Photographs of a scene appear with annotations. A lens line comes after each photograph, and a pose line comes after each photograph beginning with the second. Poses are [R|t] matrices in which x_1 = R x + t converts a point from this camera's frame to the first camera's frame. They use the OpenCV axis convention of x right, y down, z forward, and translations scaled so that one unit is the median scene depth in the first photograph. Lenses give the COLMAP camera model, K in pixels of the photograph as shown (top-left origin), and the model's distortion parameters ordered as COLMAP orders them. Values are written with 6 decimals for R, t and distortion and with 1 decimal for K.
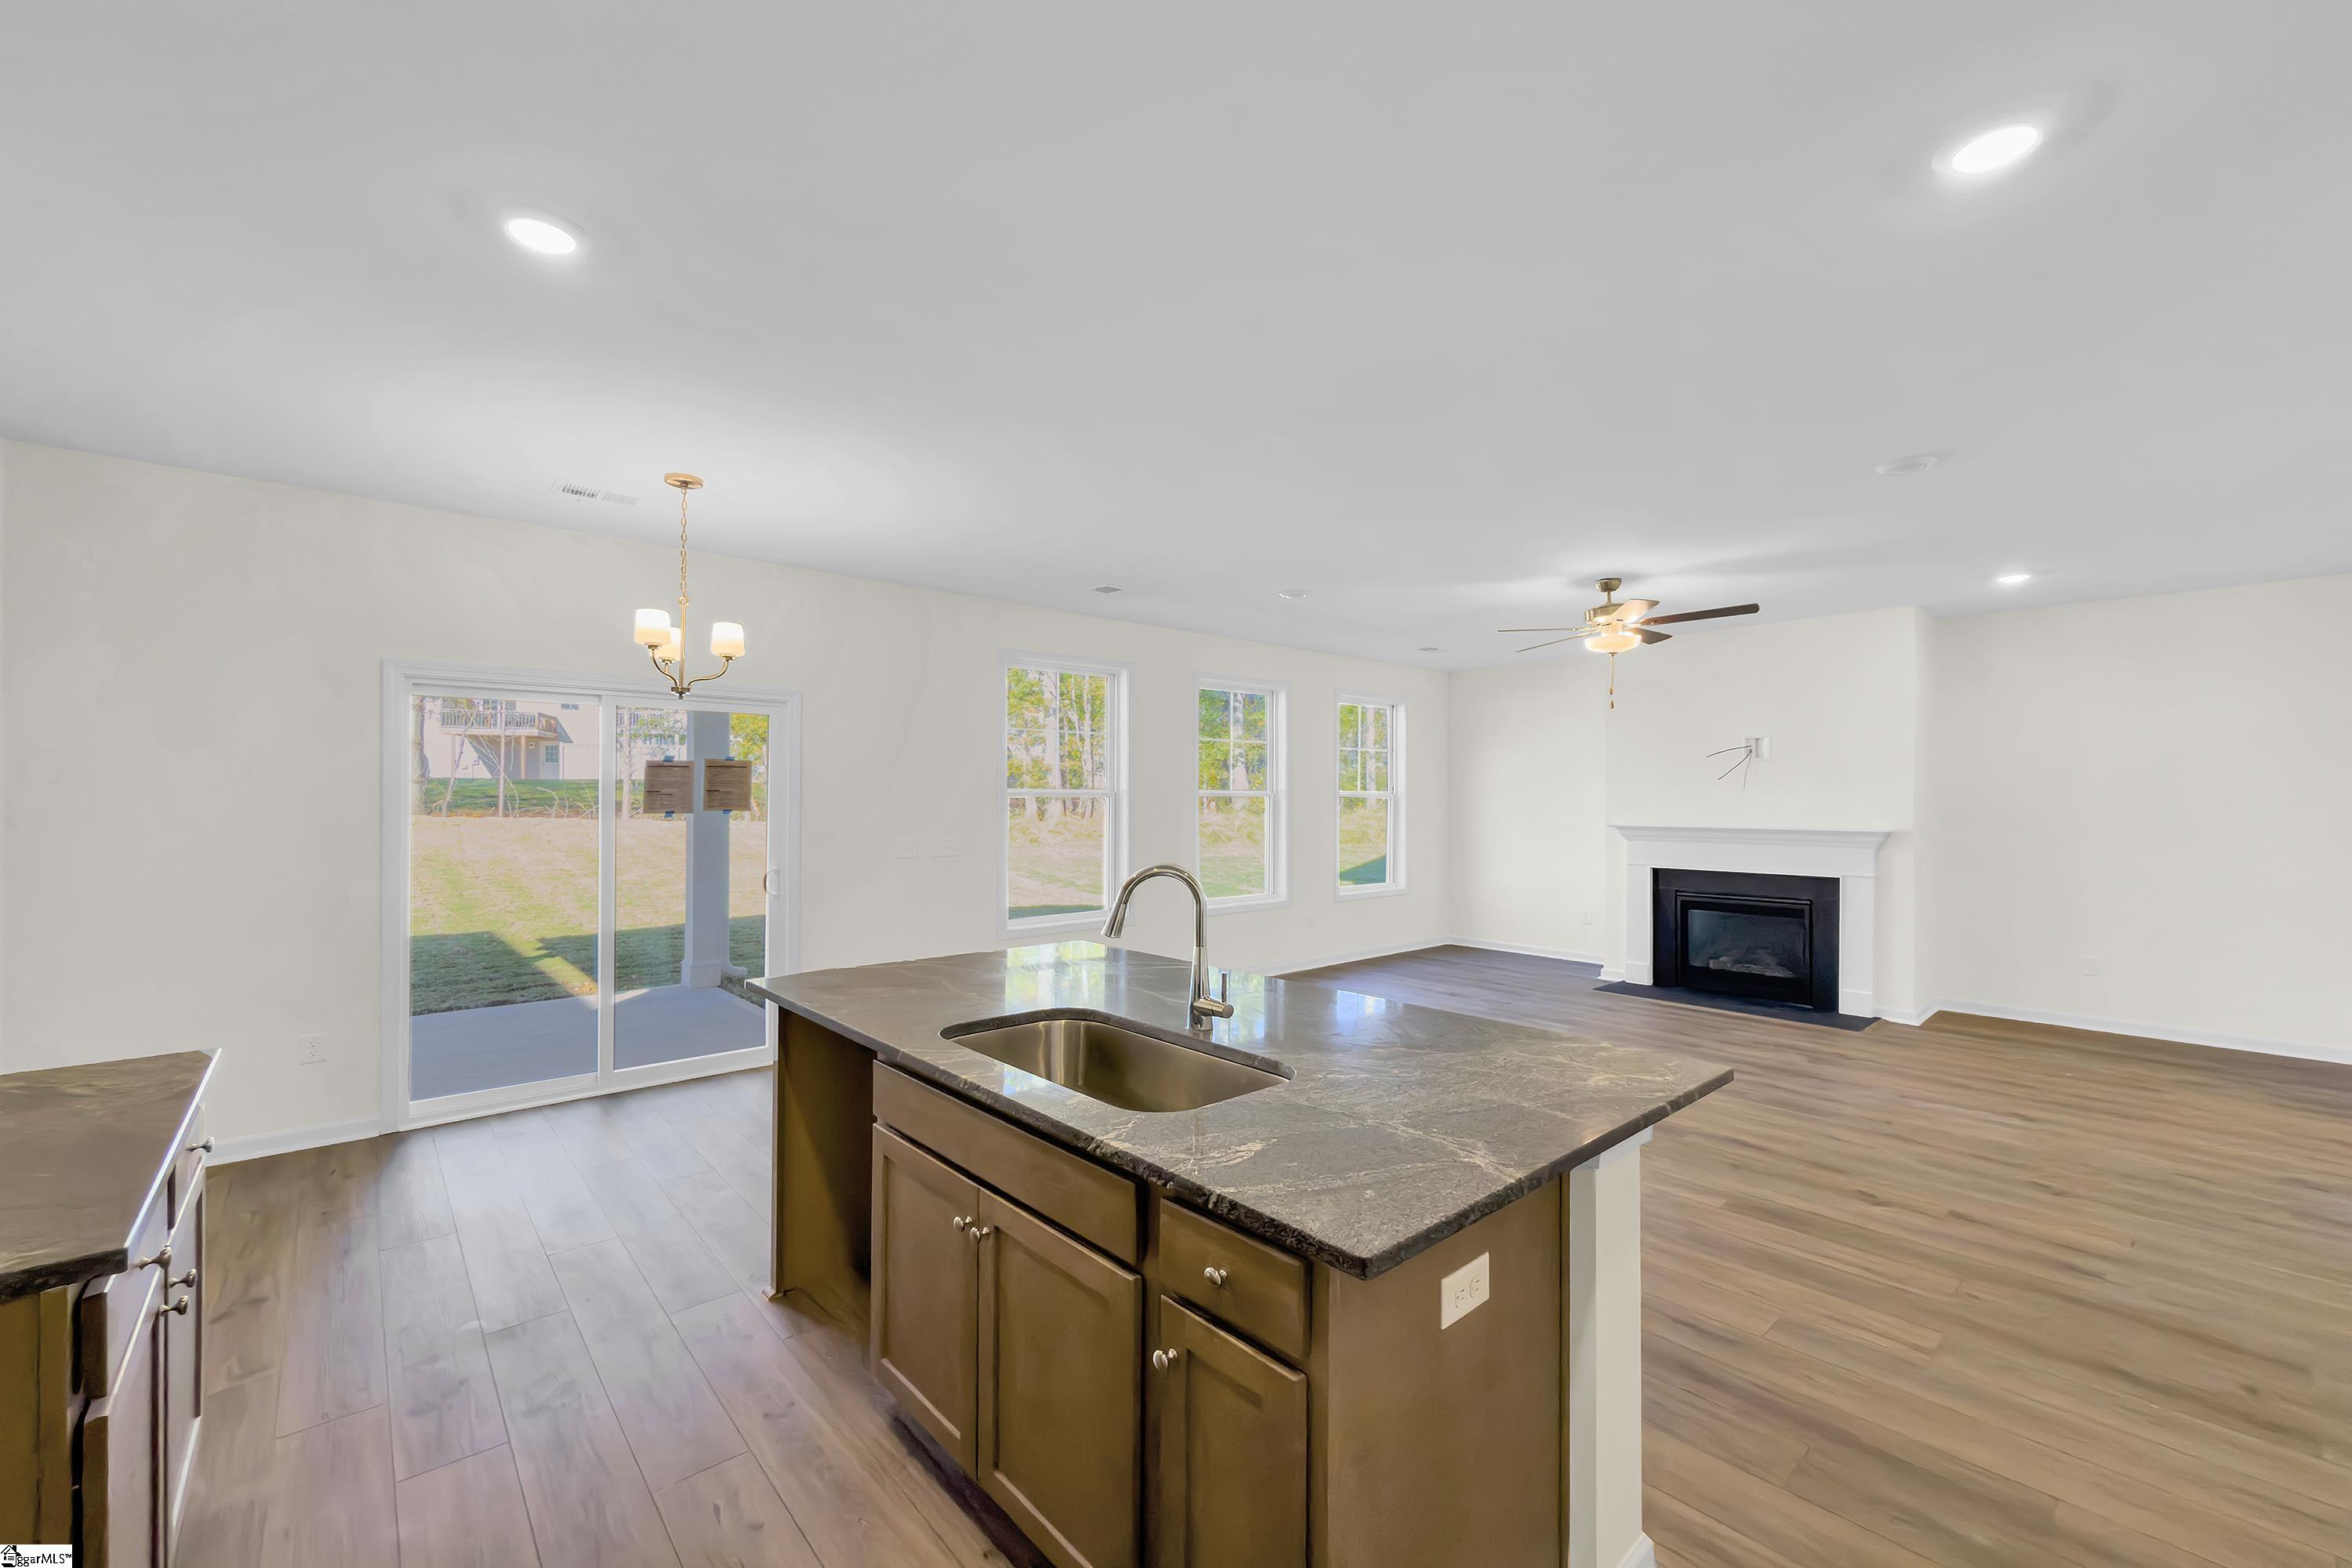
lens RADIAL K [[930.1, 0, 1180.4], [0, 930.1, 791.1], [0, 0, 1]] dist [-0.000139, 0.000150]
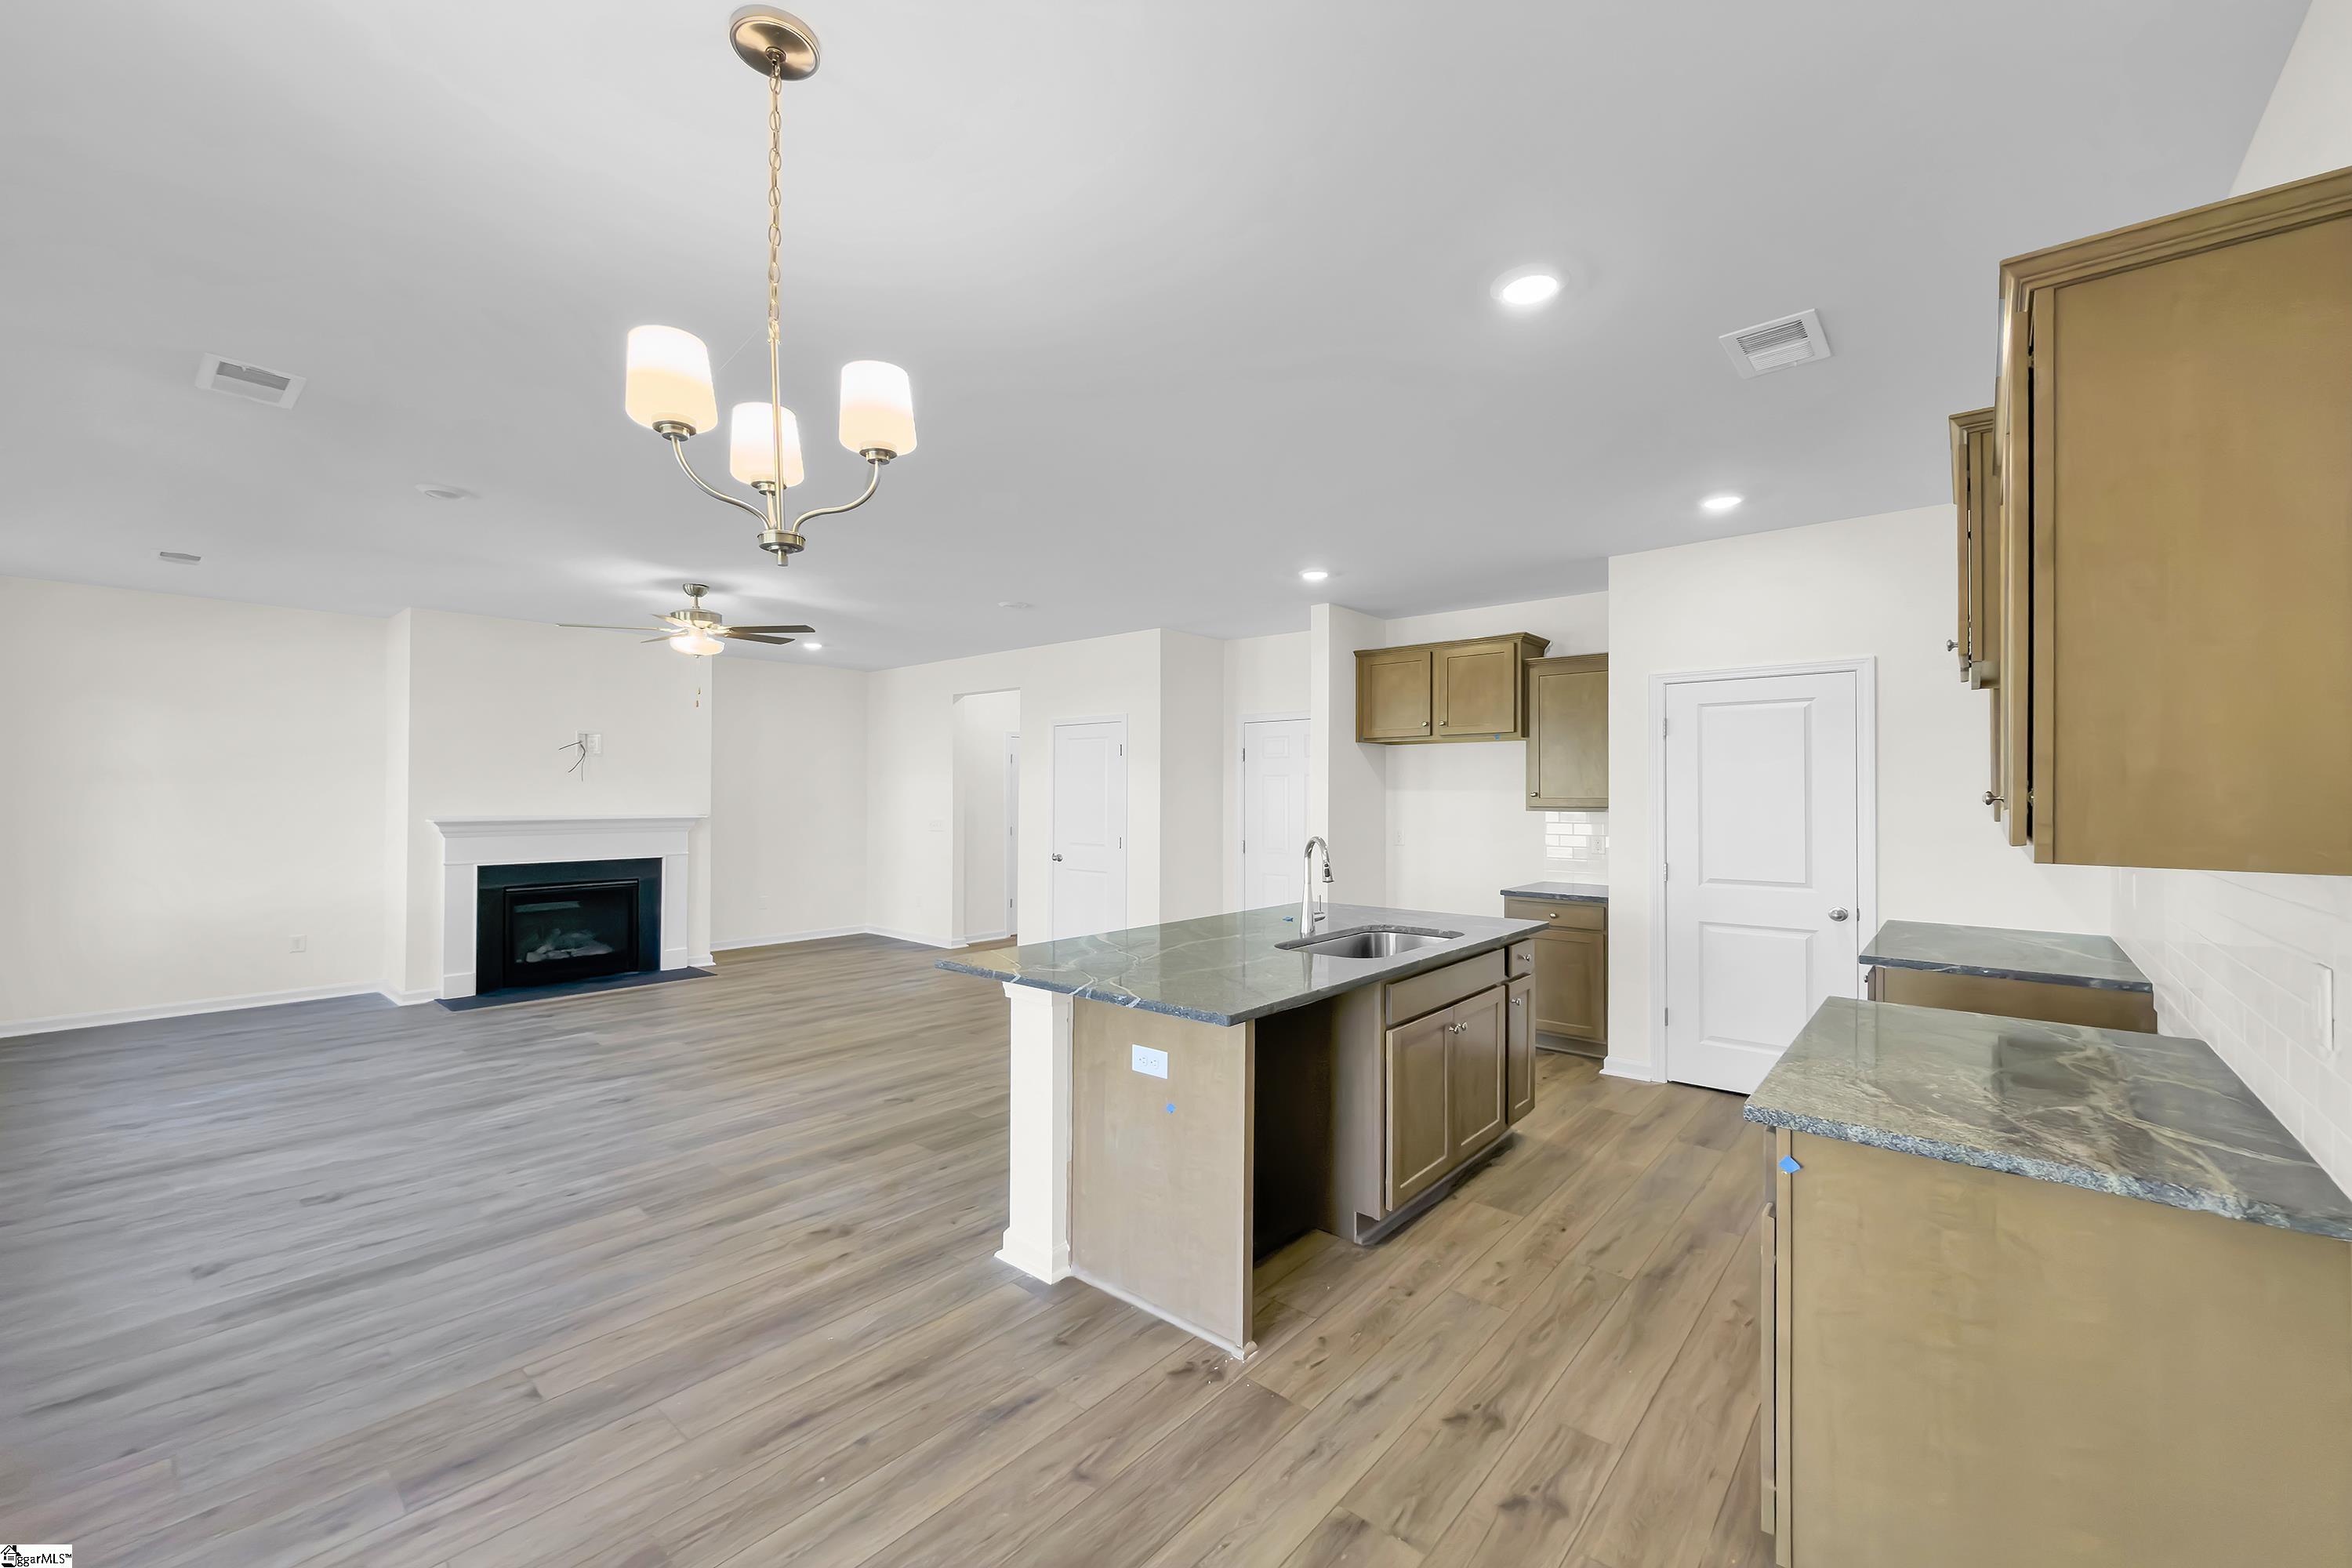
lens RADIAL K [[933.5, 0, 1176.0], [0, 933.5, 784.0], [0, 0, 1]] dist [0.000321, 0.000146]
pose [[-0.132671, 0.008315, 0.991125, -0.570381], [-0.013403, 0.999858, -0.010182, 0.002902], [-0.991070, -0.014635, -0.132540, 0.516129]]
